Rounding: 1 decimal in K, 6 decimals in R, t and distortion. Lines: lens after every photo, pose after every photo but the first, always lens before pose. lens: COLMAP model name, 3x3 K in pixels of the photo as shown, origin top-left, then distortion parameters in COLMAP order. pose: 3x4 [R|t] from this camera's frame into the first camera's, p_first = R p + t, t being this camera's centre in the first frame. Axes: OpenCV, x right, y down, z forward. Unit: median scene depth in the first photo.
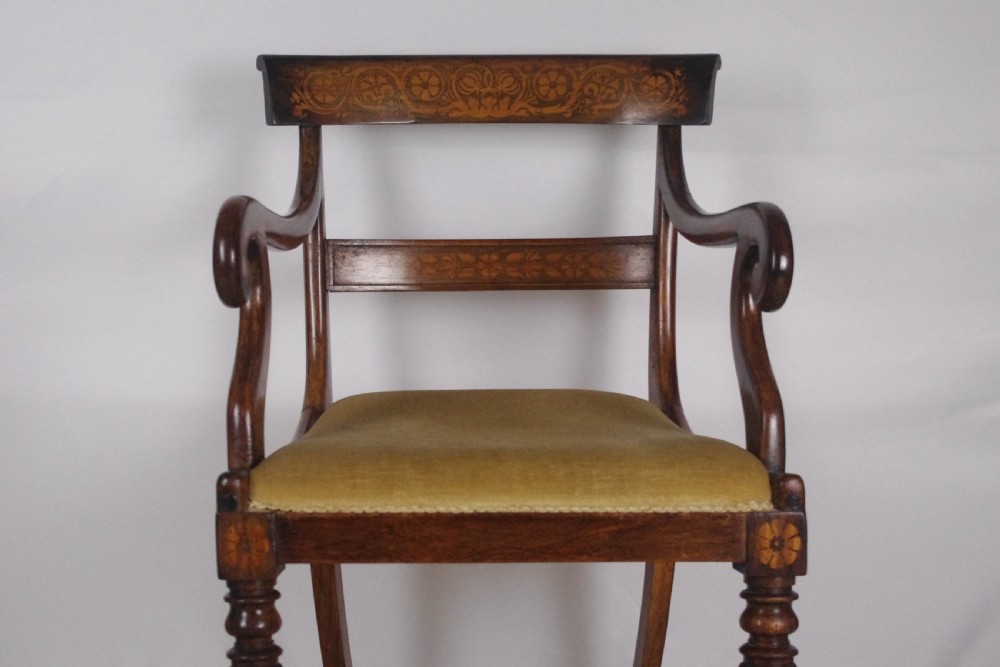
lens RADIAL K [[2037.2, 0, 503.1], [0, 2037.2, 309.8], [0, 0, 1]] dist [0.009727, -0.047658]
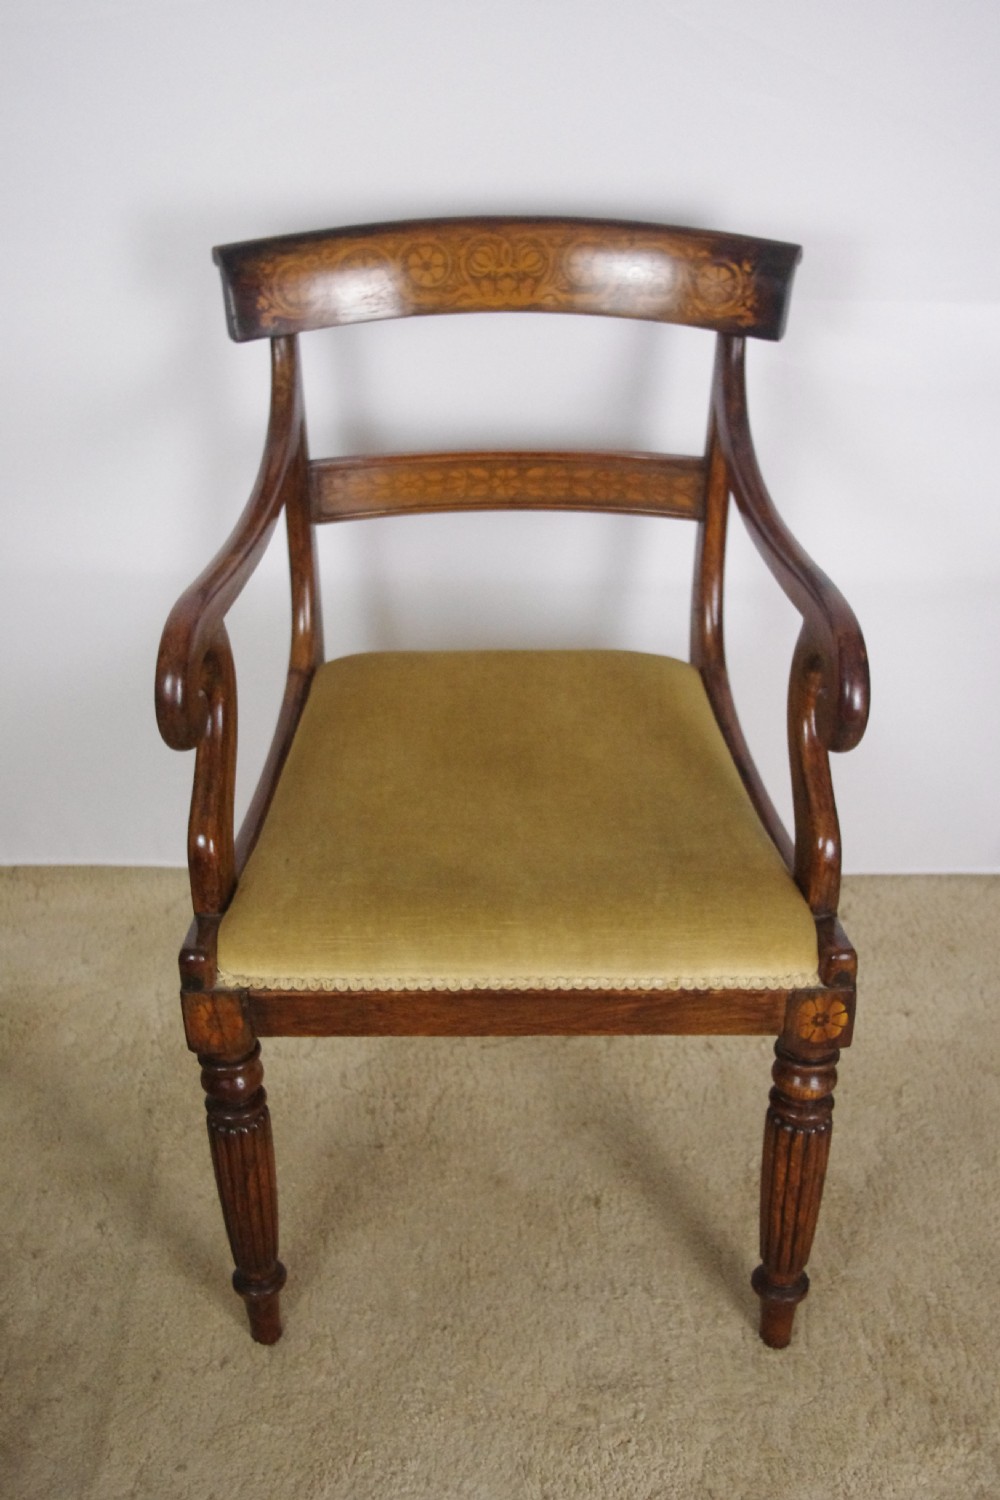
lens RADIAL K [[1937.5, 0, 500.0], [0, 1937.5, 750.0], [0, 0, 1]] dist [-0.018840, -0.008342]
pose [[0.999564, 0.016089, -0.024752, 0.015192], [-0.002559, 0.882505, 0.470297, -0.376697], [0.029410, -0.470028, 0.882161, 0.312021]]
